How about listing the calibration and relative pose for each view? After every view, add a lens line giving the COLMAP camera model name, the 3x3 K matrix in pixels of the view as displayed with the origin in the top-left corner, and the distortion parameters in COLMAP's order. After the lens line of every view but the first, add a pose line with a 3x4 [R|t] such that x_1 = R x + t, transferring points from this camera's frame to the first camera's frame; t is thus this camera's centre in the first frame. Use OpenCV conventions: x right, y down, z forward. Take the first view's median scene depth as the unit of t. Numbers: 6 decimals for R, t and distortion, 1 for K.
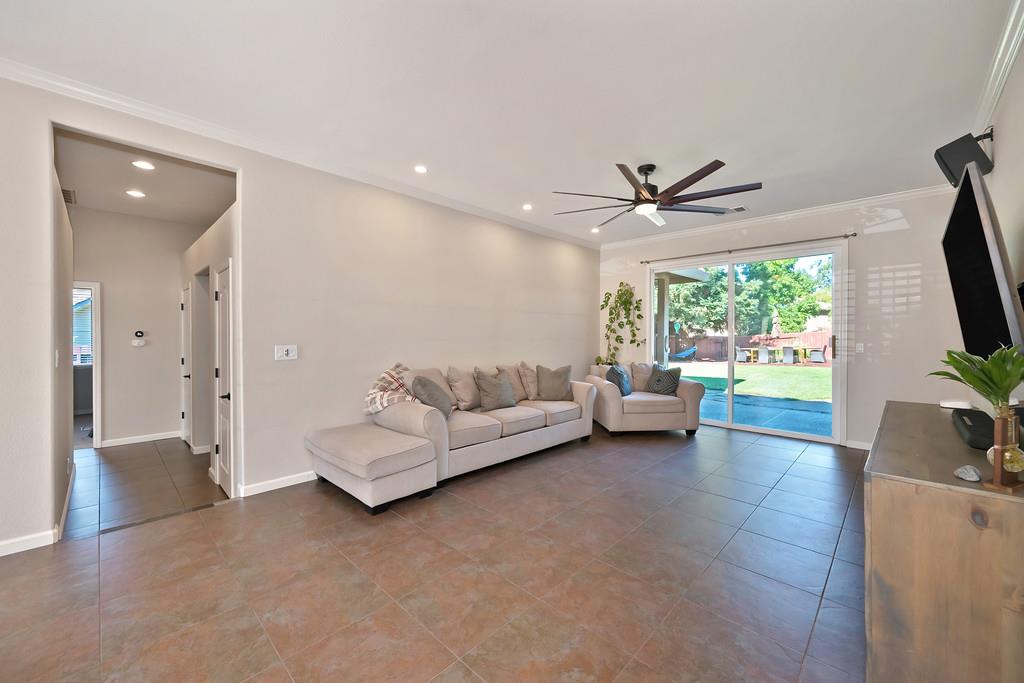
lens RADIAL K [[397.9, 0, 512.0], [0, 397.9, 341.5], [0, 0, 1]] dist [0.000446, 0.000103]
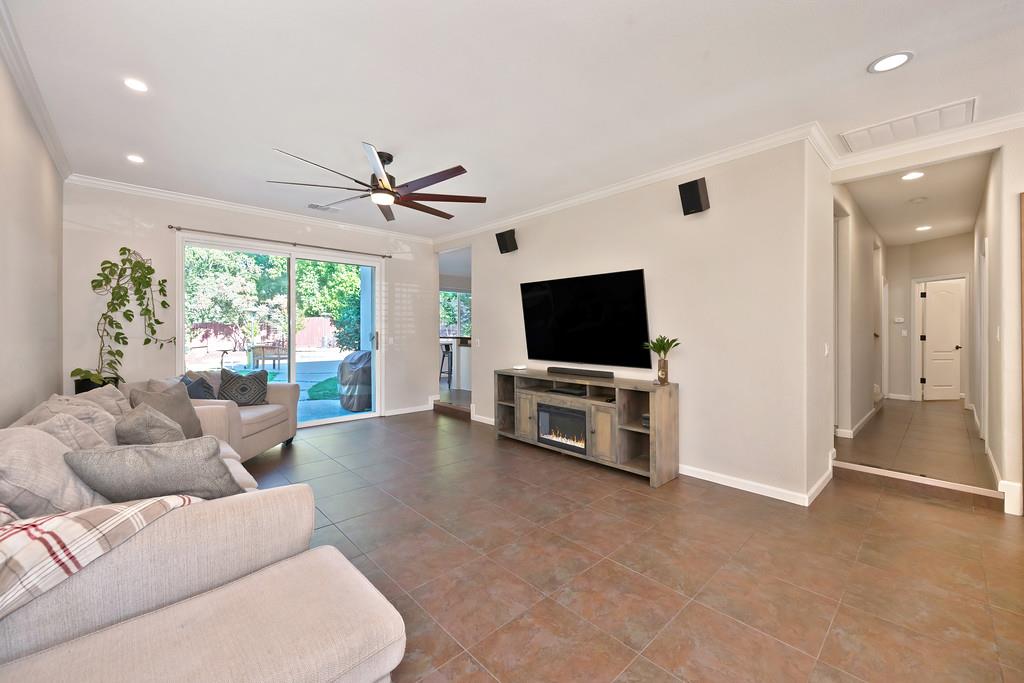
lens RADIAL K [[409.0, 0, 513.5], [0, 409.0, 330.7], [0, 0, 1]] dist [-0.000454, -0.000140]
pose [[0.047668, 0.002468, 0.998860, -0.608539], [0.015825, 0.999870, -0.003226, -0.010167], [-0.998738, 0.015960, 0.047622, 0.637781]]
